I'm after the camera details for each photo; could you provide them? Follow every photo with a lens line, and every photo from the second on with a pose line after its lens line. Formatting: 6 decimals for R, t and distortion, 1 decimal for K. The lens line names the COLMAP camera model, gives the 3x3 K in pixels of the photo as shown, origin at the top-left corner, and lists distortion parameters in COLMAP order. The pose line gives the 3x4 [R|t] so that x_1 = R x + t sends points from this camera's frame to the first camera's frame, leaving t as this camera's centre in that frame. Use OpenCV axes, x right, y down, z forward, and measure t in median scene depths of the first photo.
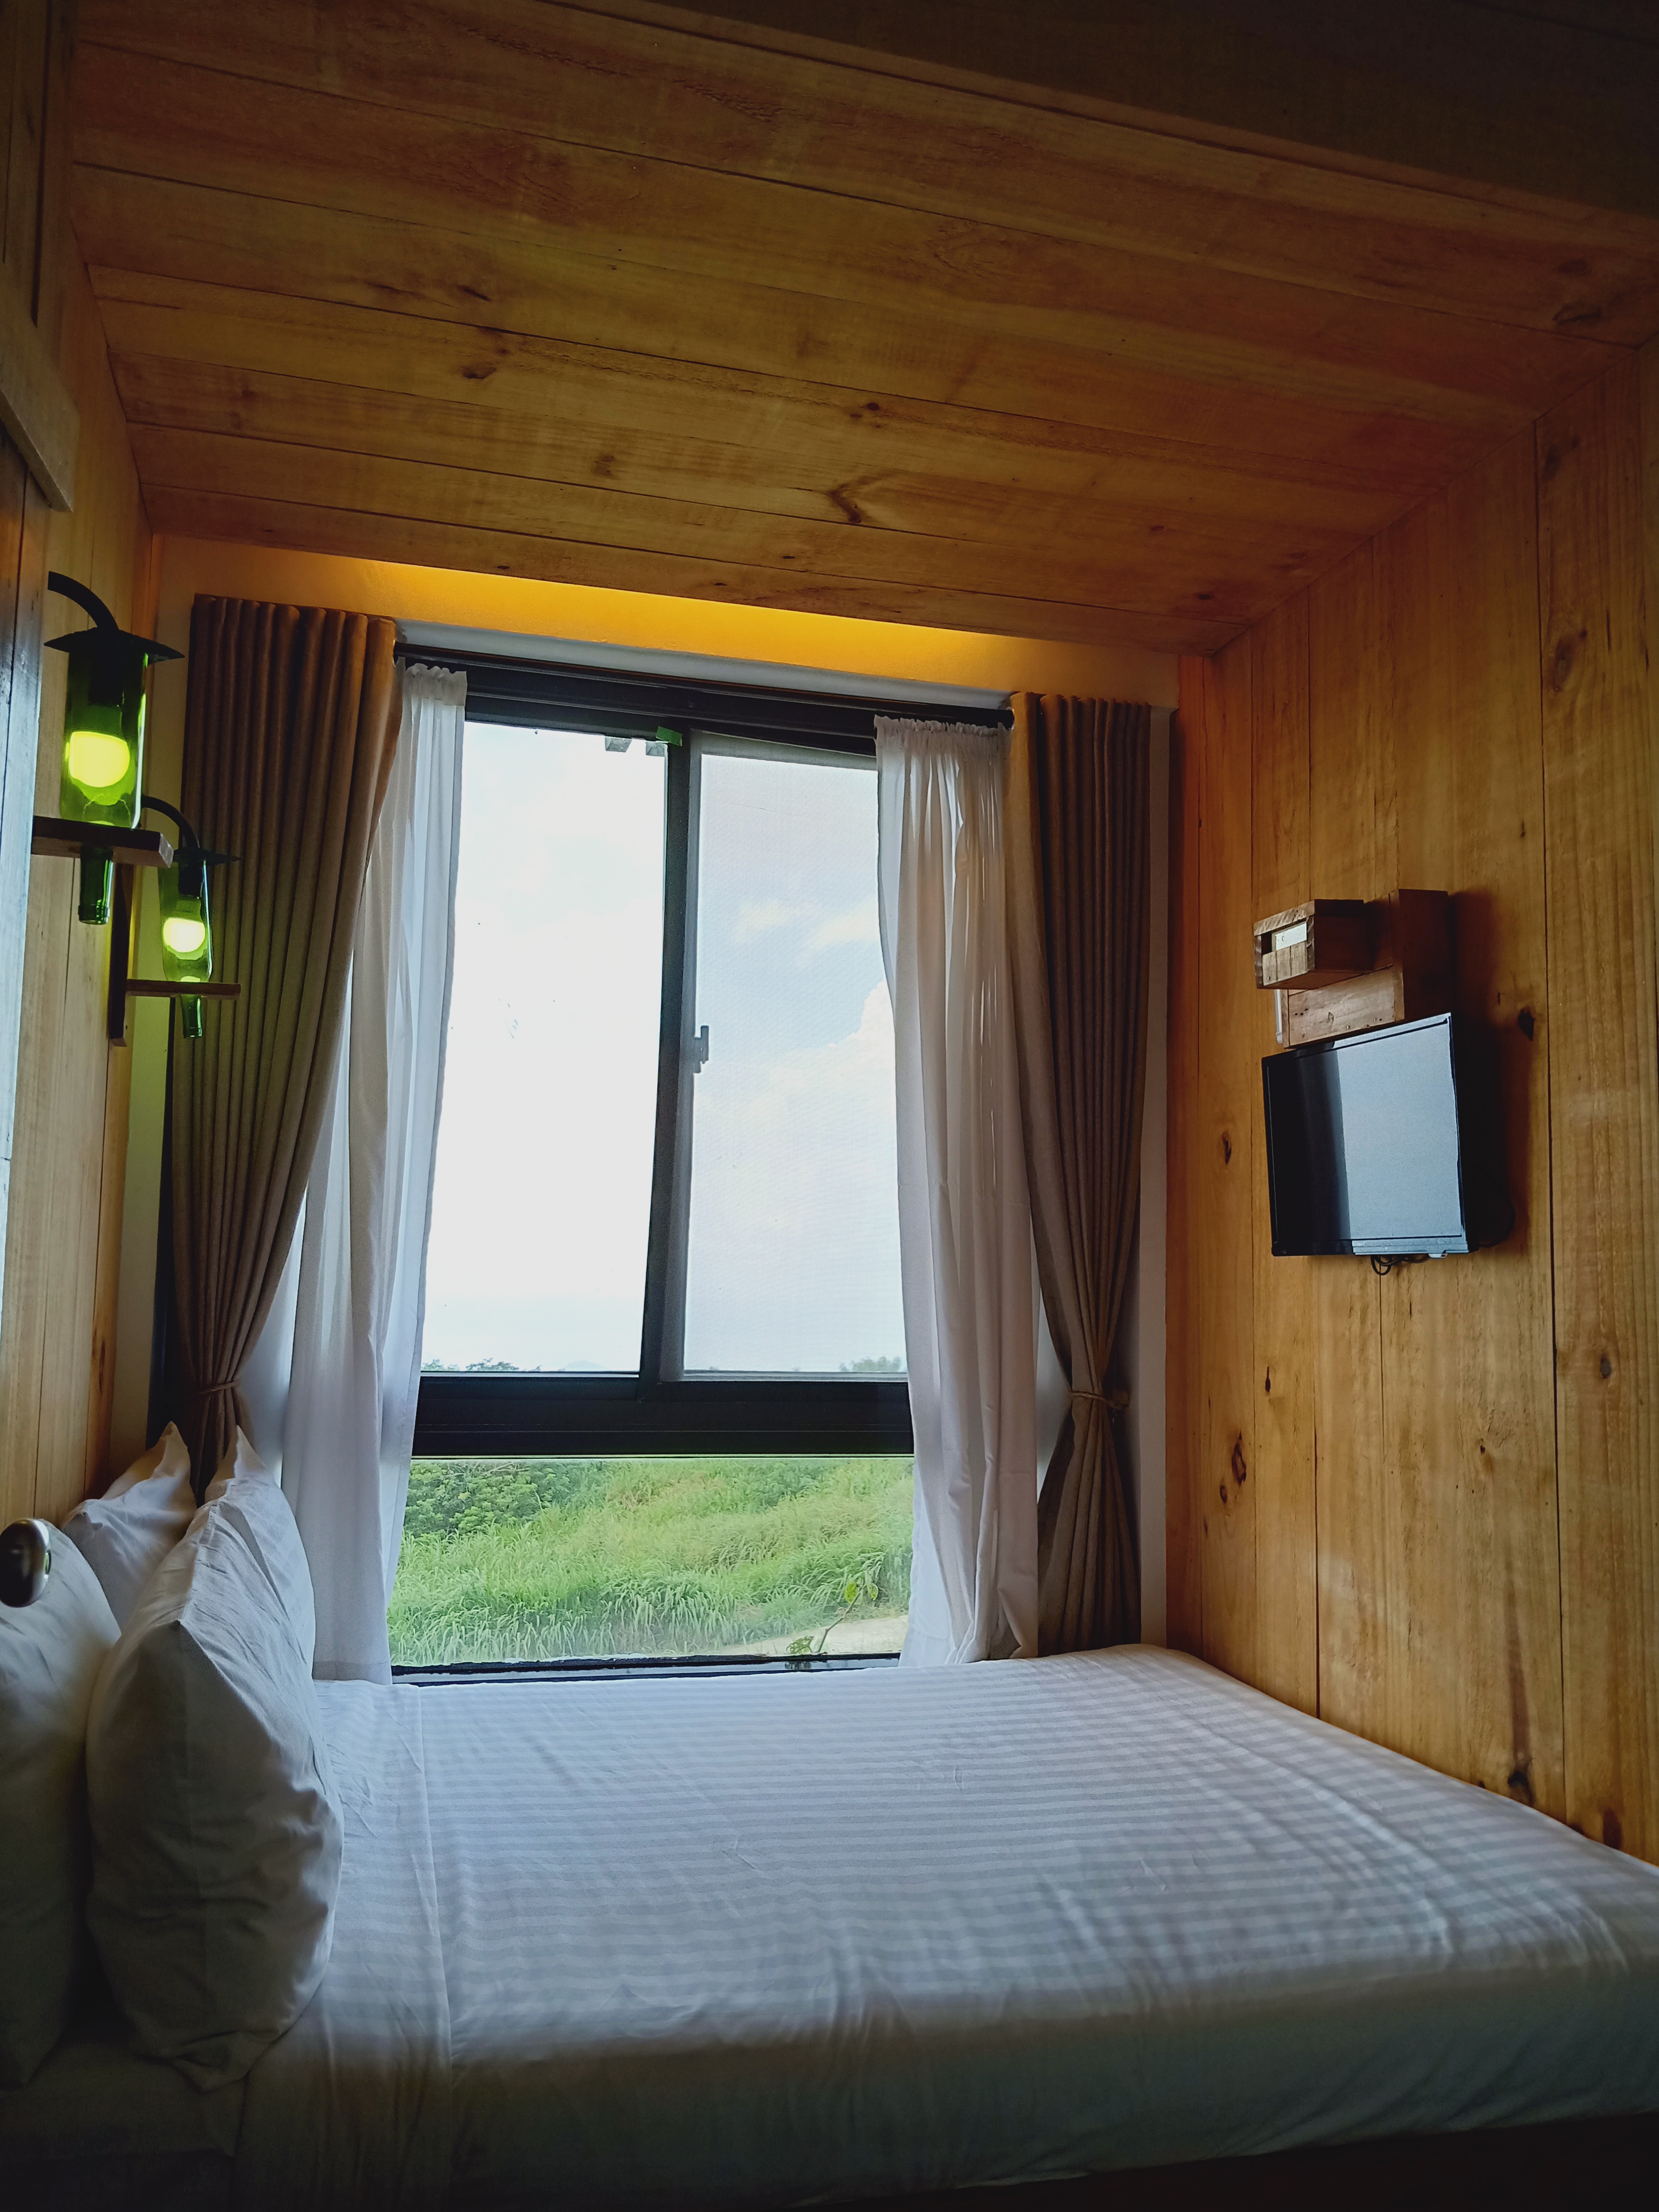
lens RADIAL K [[1846.3, 0, 672.0], [0, 1846.3, 1103.5], [0, 0, 1]] dist [0.058930, -0.067260]
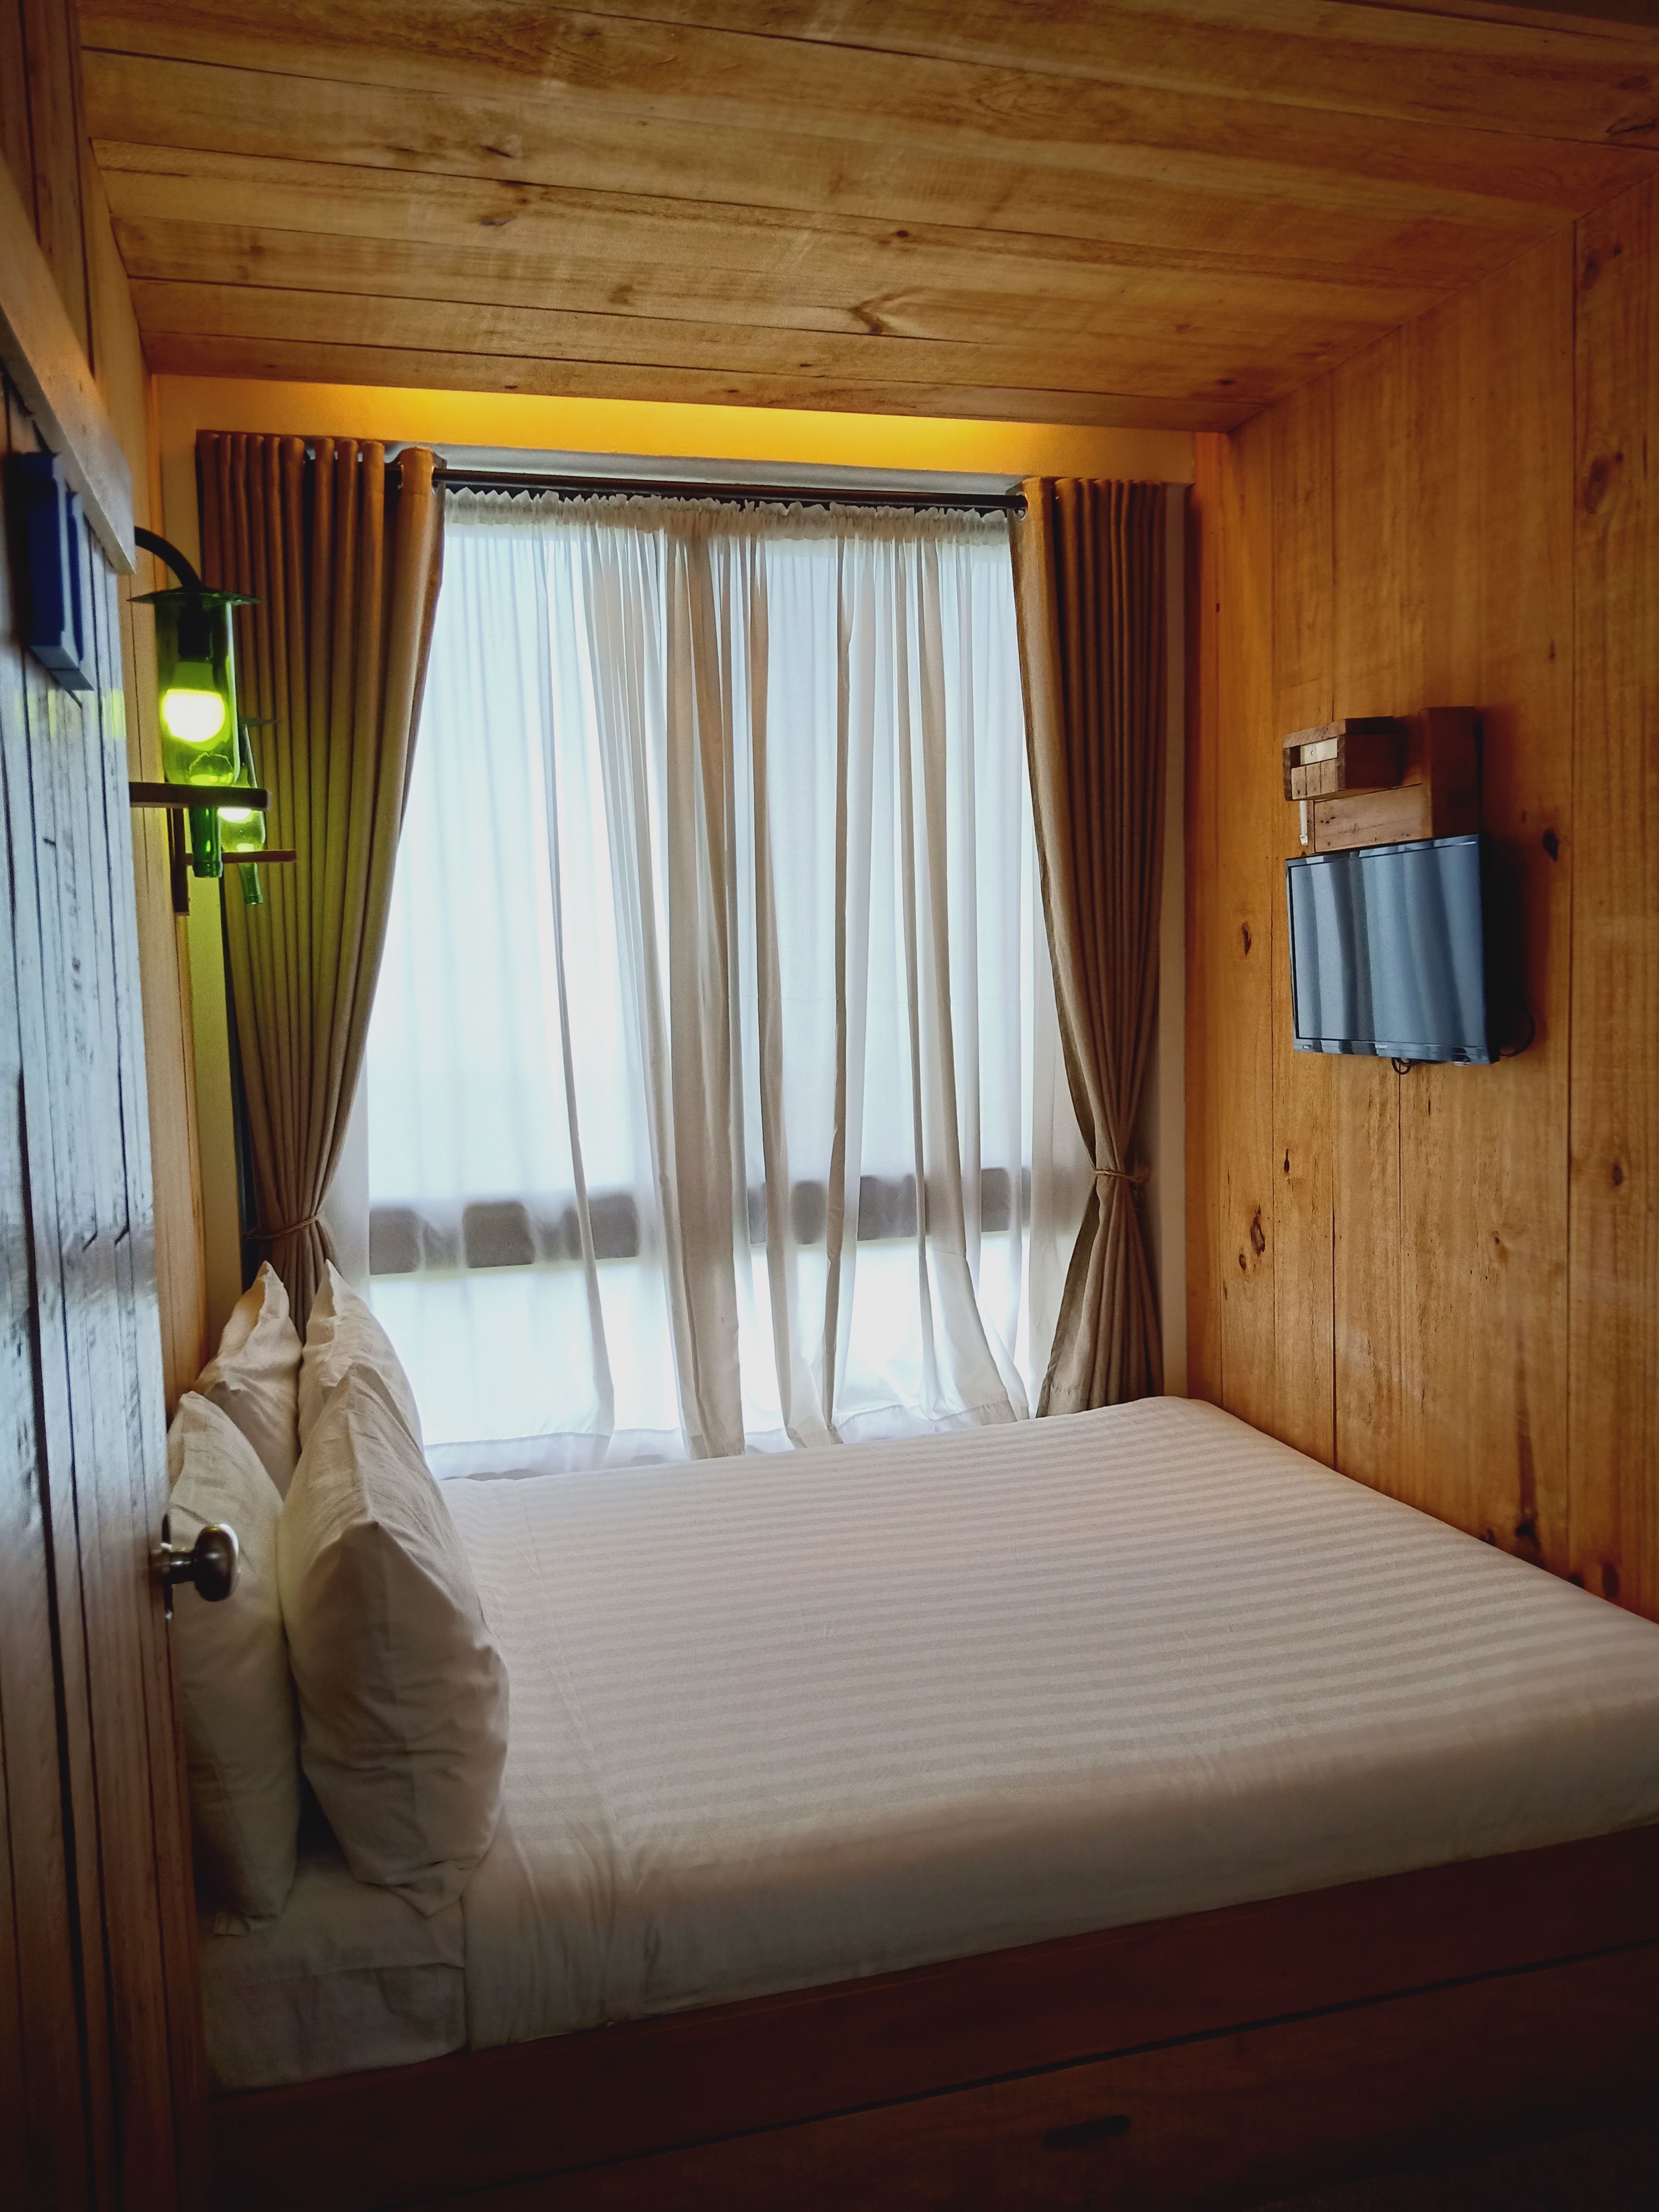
lens RADIAL K [[1846.3, 0, 672.0], [0, 1846.3, 1103.5], [0, 0, 1]] dist [0.058930, -0.067260]
pose [[0.998055, -0.059232, 0.019456, -0.059827], [0.054836, 0.982487, 0.178079, -0.110365], [-0.029663, -0.176666, 0.983824, -0.037979]]
